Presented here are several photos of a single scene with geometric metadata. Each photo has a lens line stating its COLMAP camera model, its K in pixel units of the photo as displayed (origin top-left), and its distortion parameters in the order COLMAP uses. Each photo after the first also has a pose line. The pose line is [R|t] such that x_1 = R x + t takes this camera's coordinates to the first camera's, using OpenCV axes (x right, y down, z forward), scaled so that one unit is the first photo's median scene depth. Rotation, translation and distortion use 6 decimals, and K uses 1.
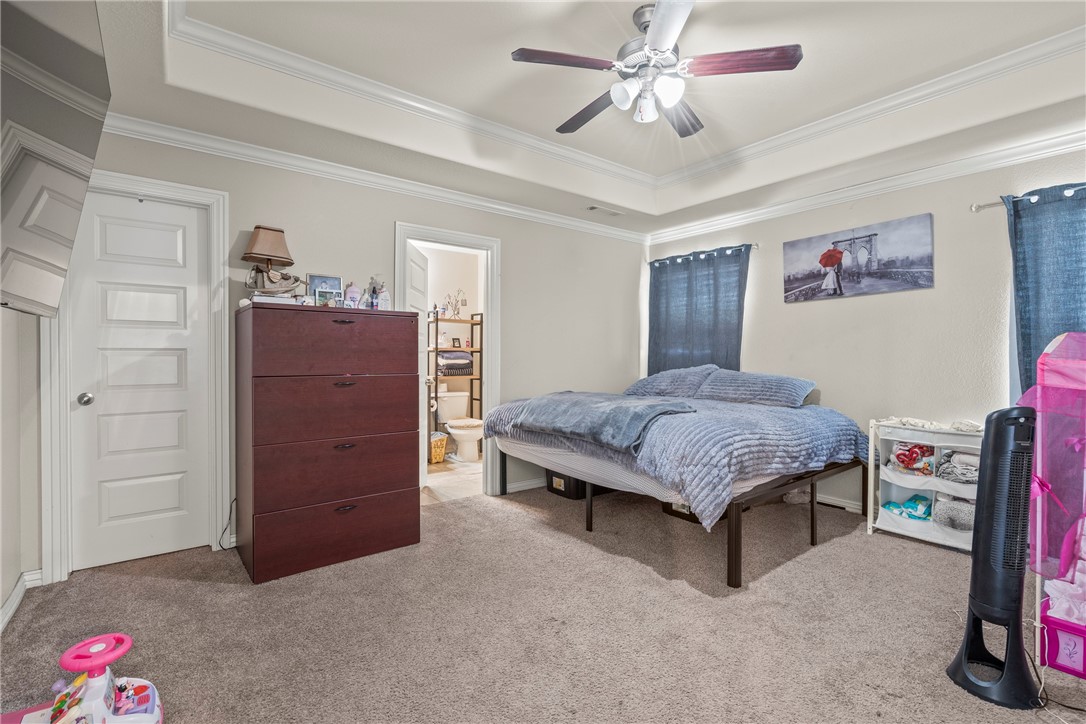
lens RADIAL K [[492.6, 0, 544.6], [0, 492.6, 358.3], [0, 0, 1]] dist [-0.002017, -0.000010]
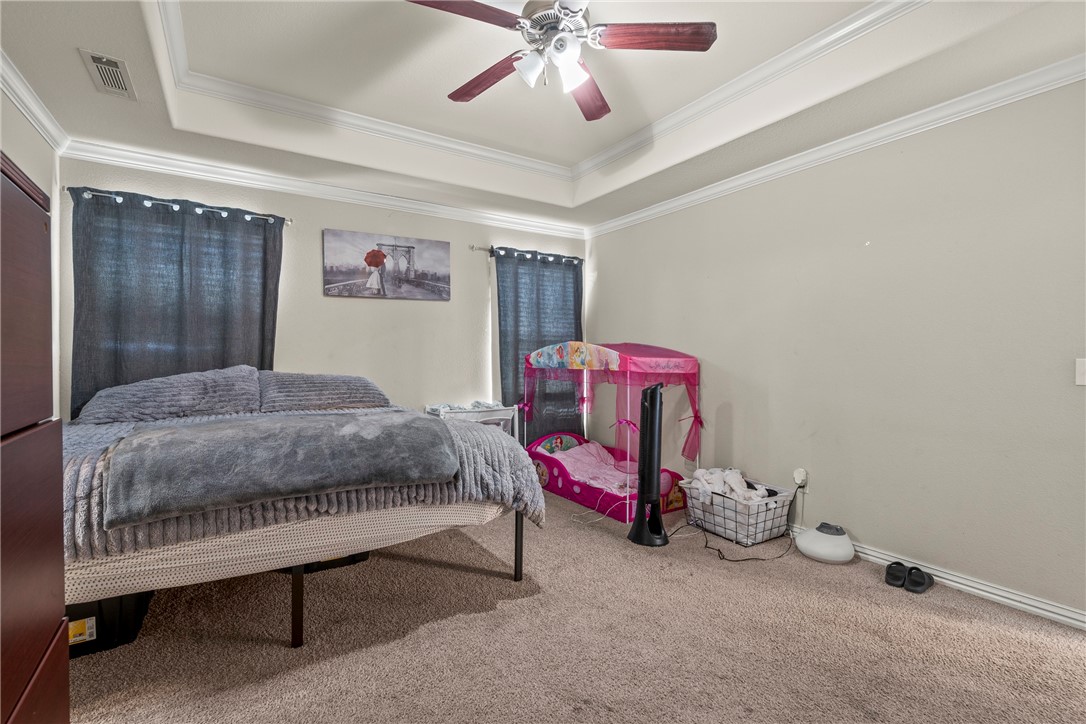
lens RADIAL K [[492.6, 0, 543.3], [0, 492.6, 362.2], [0, 0, 1]] dist [-0.002017, -0.000010]
pose [[0.089410, -0.022398, 0.995743, -0.415828], [-0.000768, 0.999745, 0.022557, -0.011256], [-0.995995, -0.002781, 0.089371, 0.562907]]
